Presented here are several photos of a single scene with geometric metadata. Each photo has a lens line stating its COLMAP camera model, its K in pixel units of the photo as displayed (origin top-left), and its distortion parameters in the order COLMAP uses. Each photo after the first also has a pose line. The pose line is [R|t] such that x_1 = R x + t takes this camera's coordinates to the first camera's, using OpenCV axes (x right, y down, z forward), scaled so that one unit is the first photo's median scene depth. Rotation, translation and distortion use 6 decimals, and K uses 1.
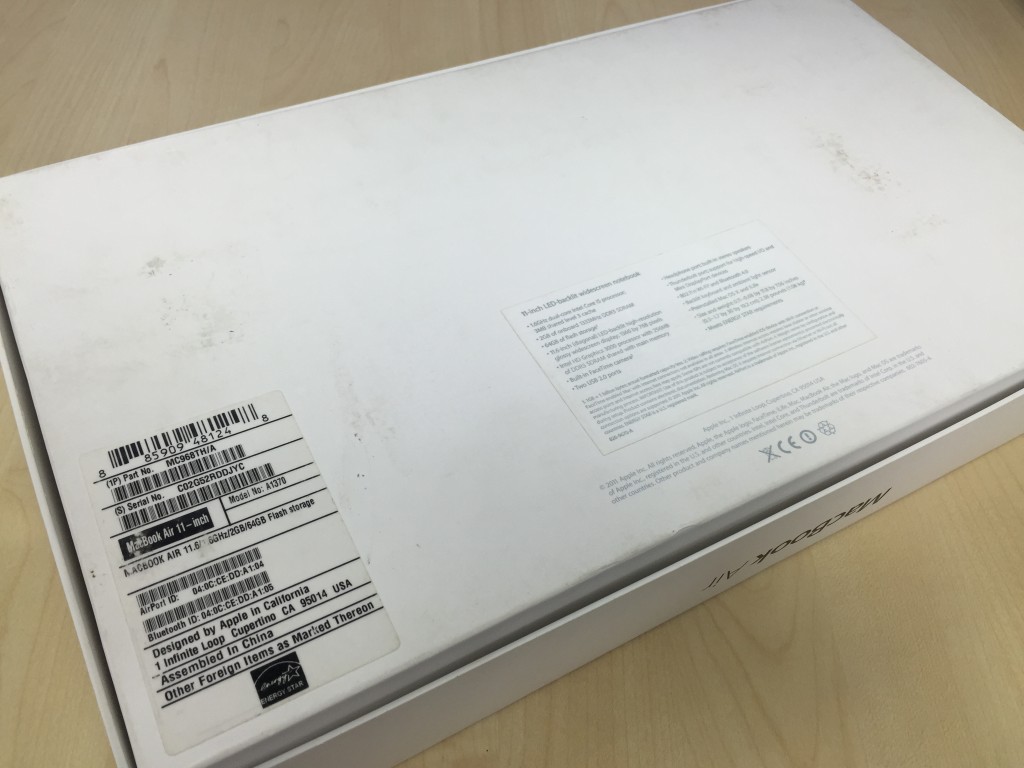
lens RADIAL K [[926.0, 0, 512.0], [0, 926.0, 384.0], [0, 0, 1]] dist [0.045934, -0.147655]
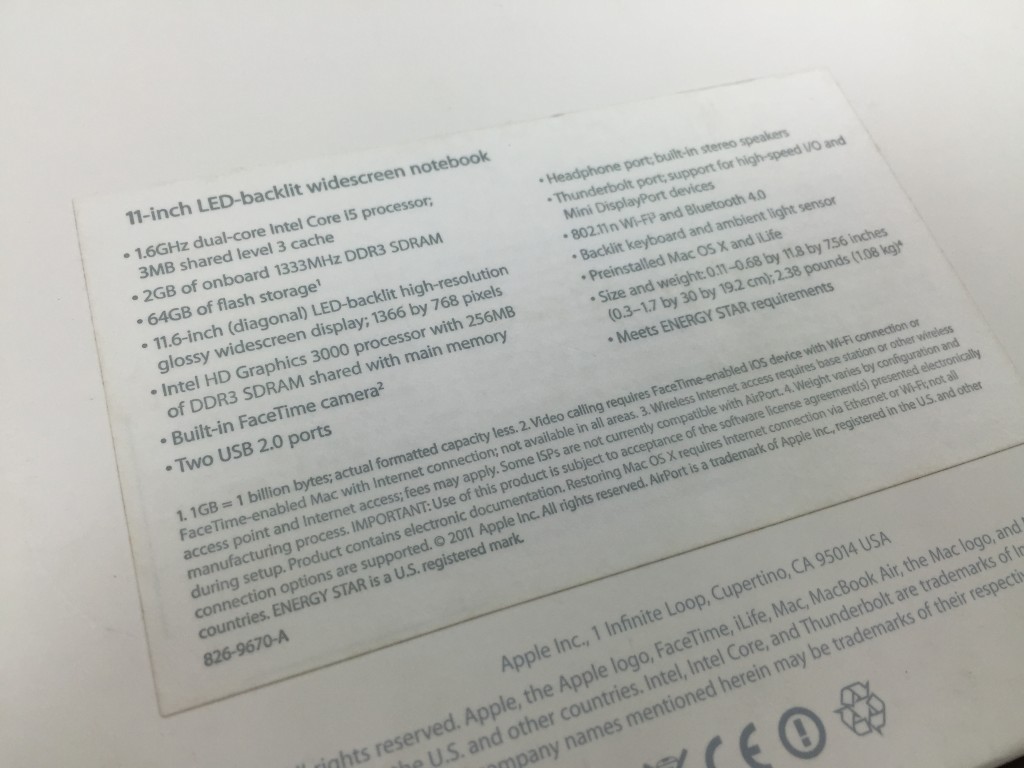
lens RADIAL K [[926.0, 0, 512.0], [0, 926.0, 384.0], [0, 0, 1]] dist [0.045934, -0.147655]
pose [[0.983850, 0.175231, -0.036523, 0.189485], [-0.165981, 0.969501, 0.180325, -0.104022], [0.067008, -0.171351, 0.982929, 0.631724]]
